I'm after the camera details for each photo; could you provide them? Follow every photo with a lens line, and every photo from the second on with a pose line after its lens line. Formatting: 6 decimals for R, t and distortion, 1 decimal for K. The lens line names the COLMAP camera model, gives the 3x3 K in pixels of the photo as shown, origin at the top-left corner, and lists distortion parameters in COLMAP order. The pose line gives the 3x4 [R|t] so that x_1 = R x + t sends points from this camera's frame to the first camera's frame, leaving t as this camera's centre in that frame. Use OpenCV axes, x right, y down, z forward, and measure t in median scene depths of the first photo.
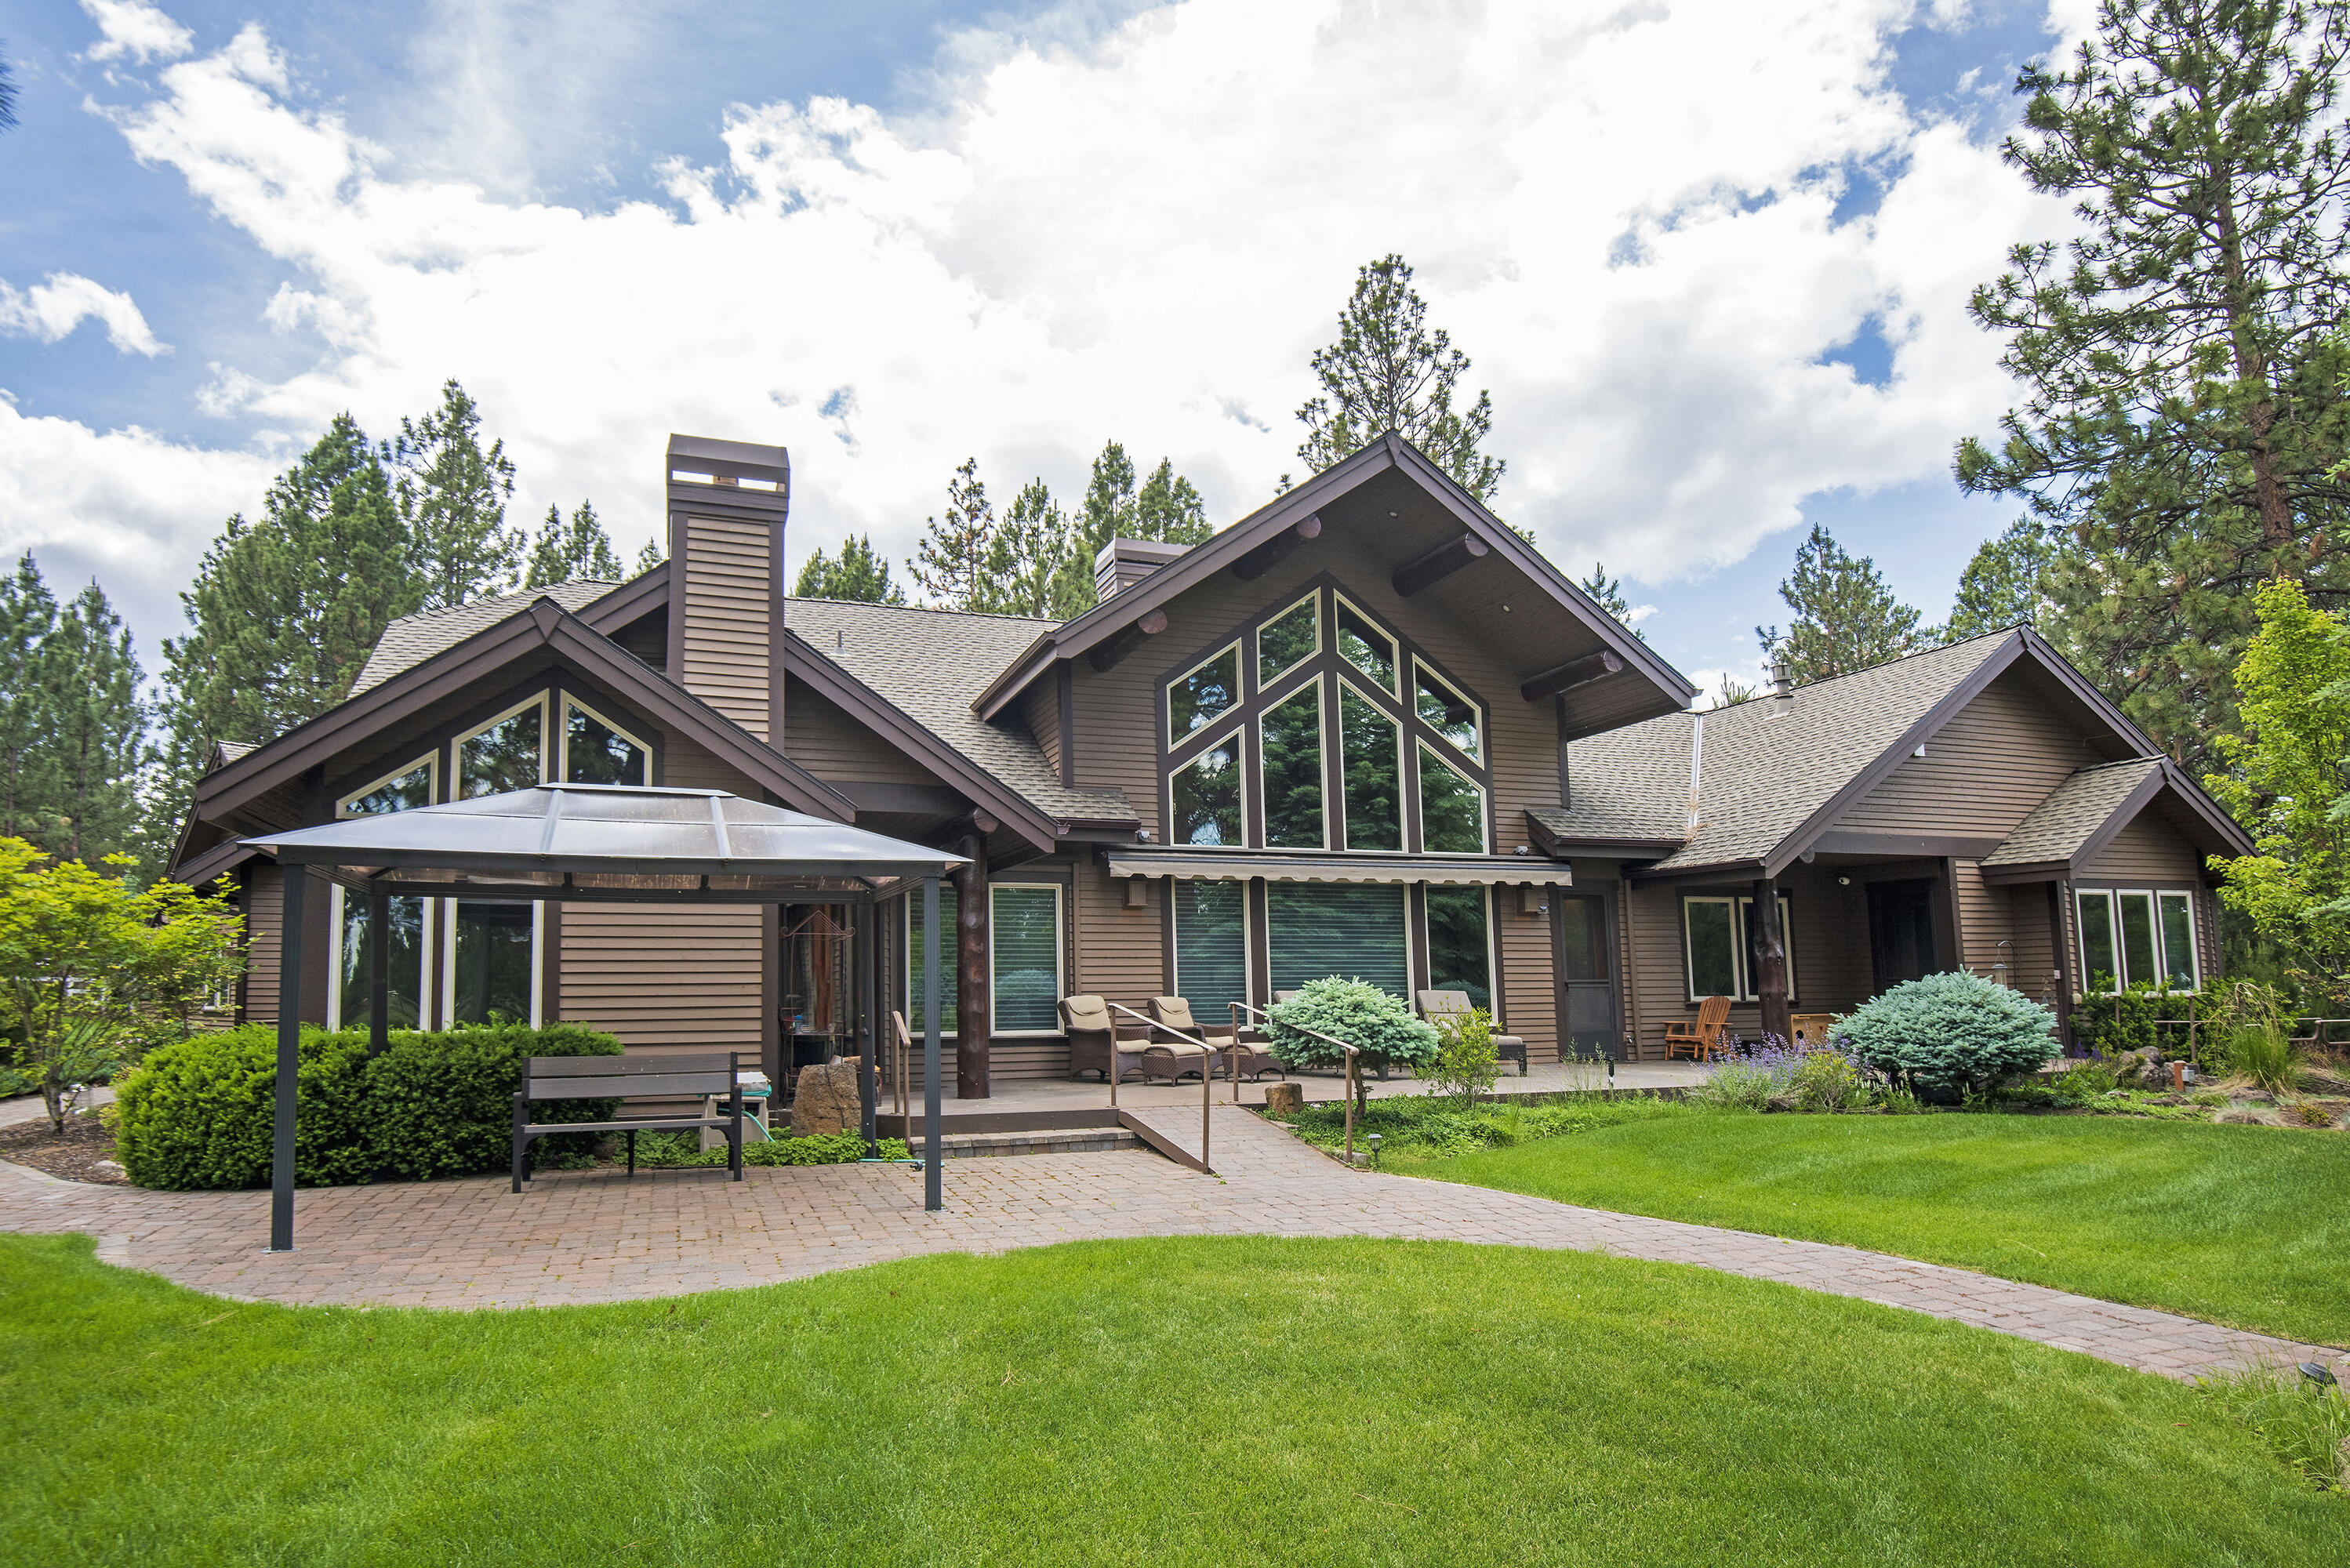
lens RADIAL K [[1301.4, 0, 1277.9], [0, 1301.4, 830.4], [0, 0, 1]] dist [0.025269, -0.041454]
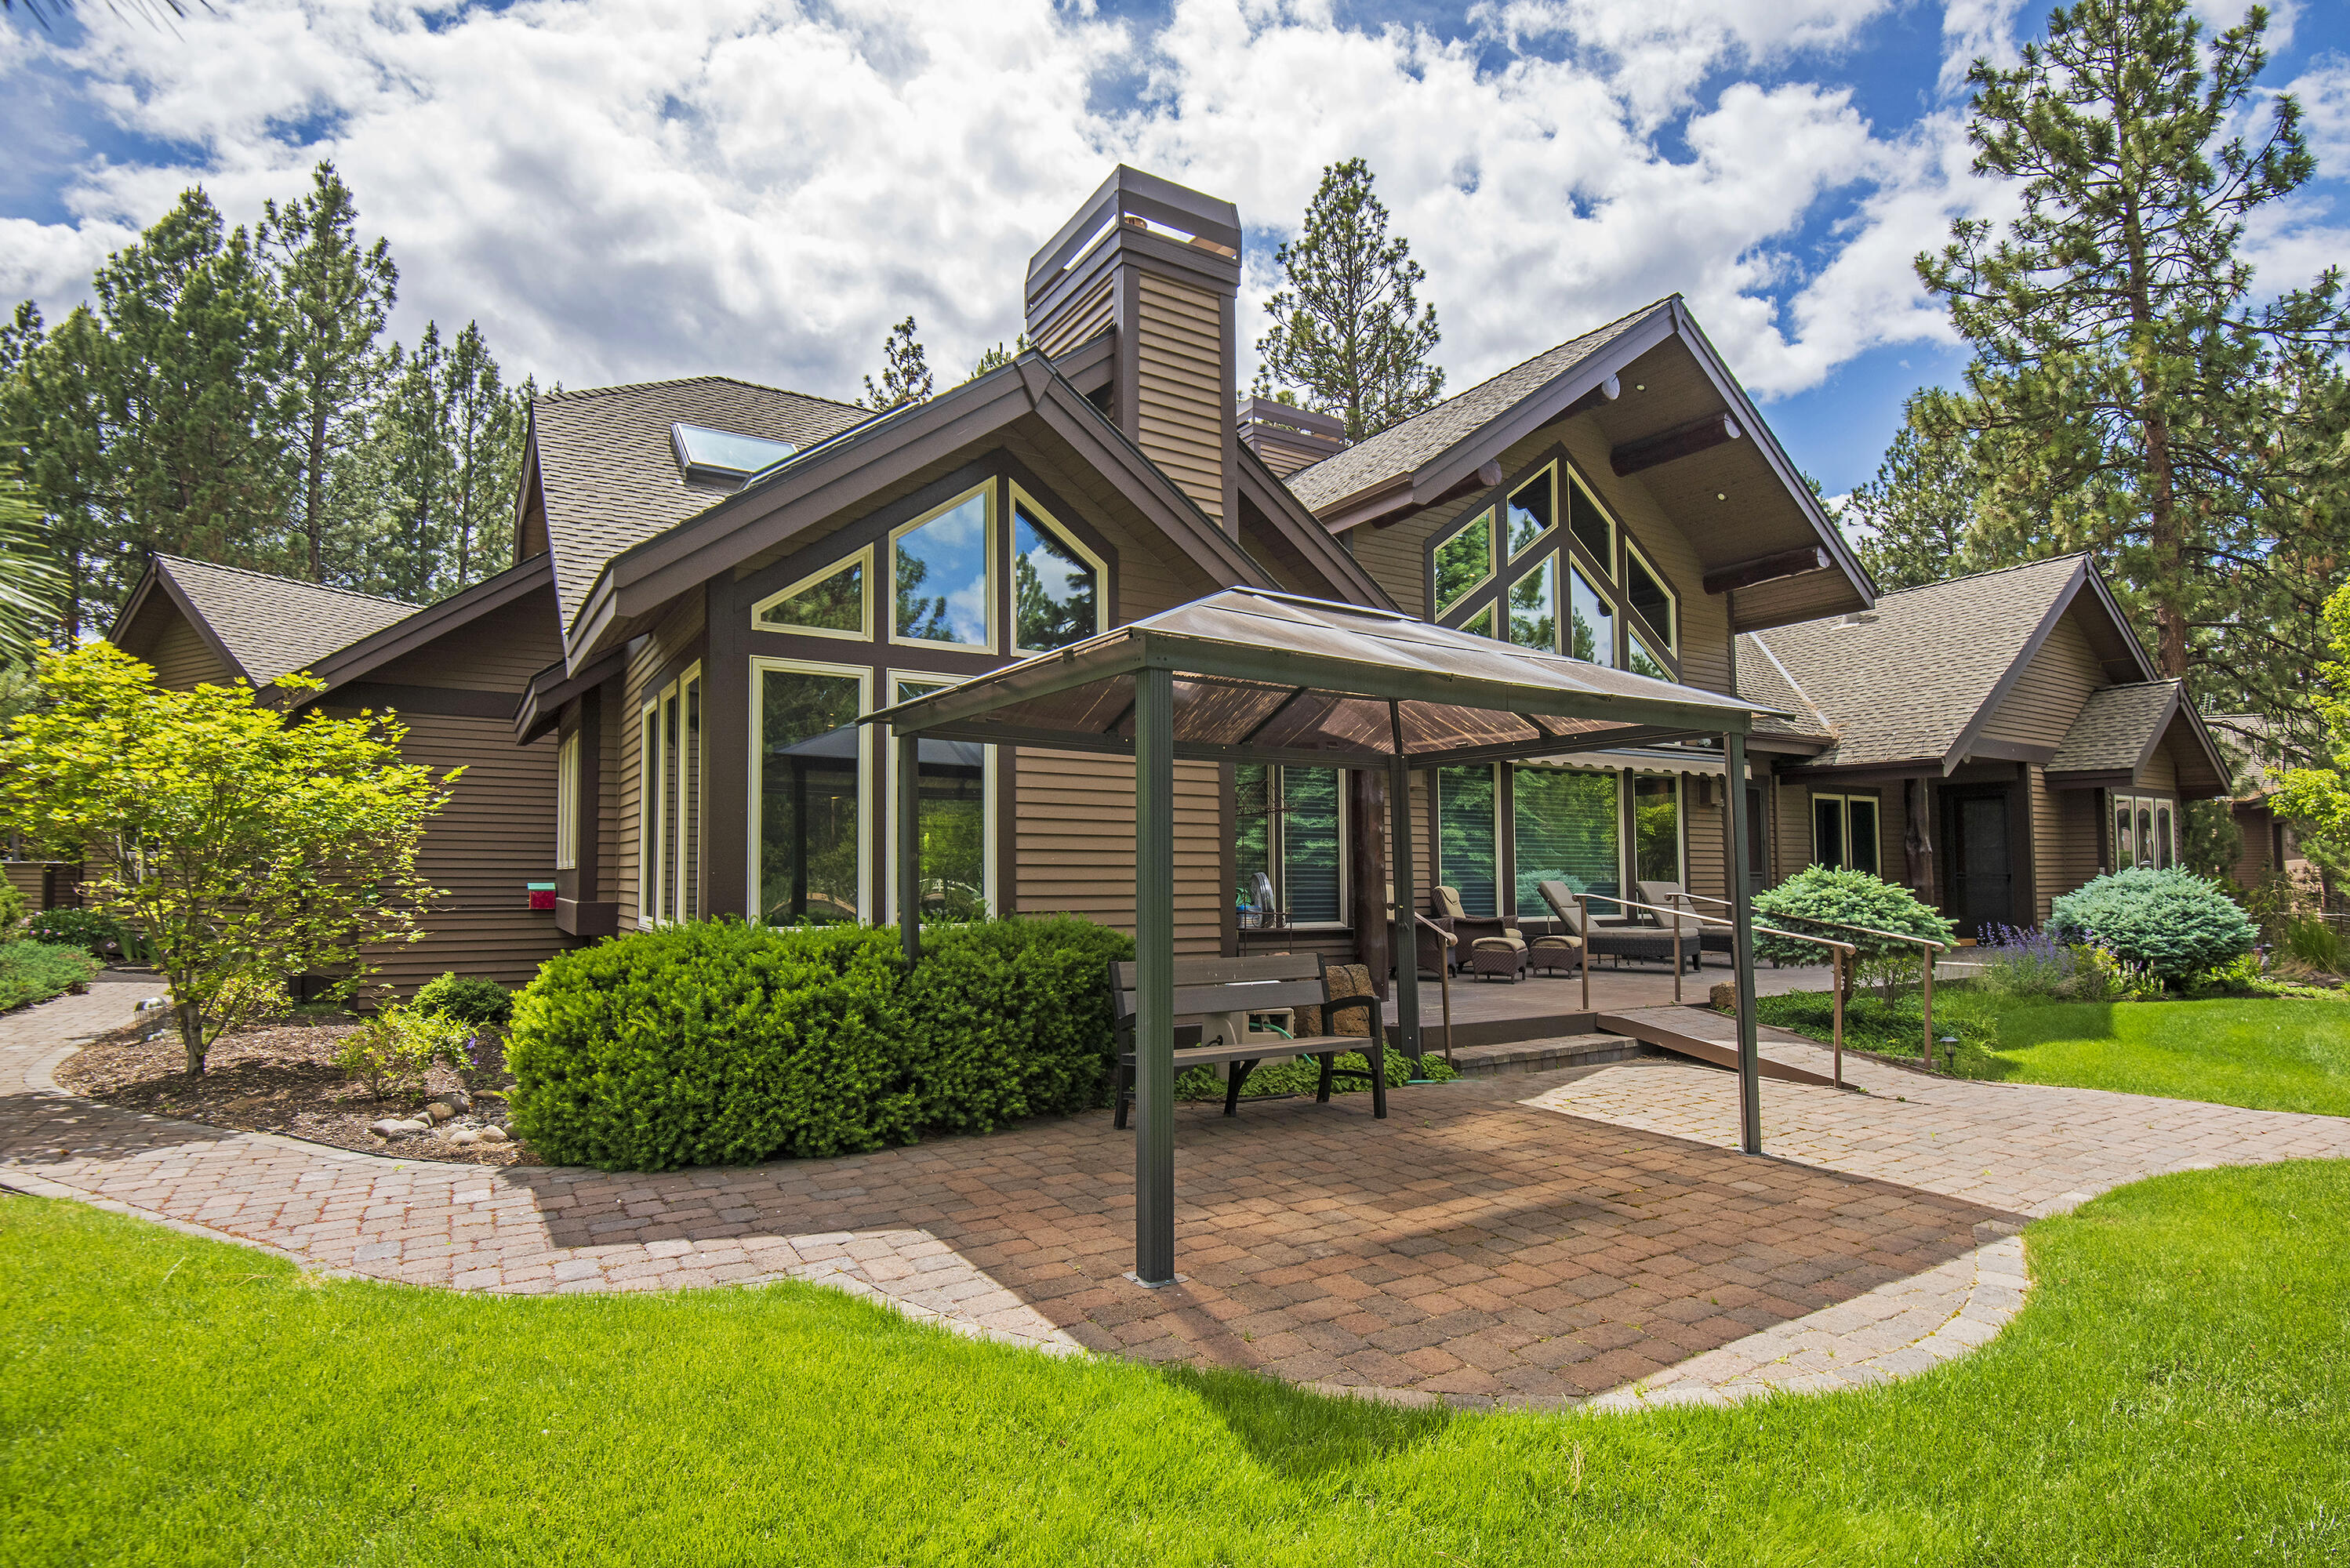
lens RADIAL K [[1173.7, 0, 1175.0], [0, 1173.7, 784.0], [0, 0, 1]] dist [-0.000254, -0.023380]
pose [[0.977796, 0.025908, 0.207953, -0.242277], [-0.034546, 0.998680, 0.038013, 0.016518], [-0.206694, -0.044353, 0.977400, 0.124111]]
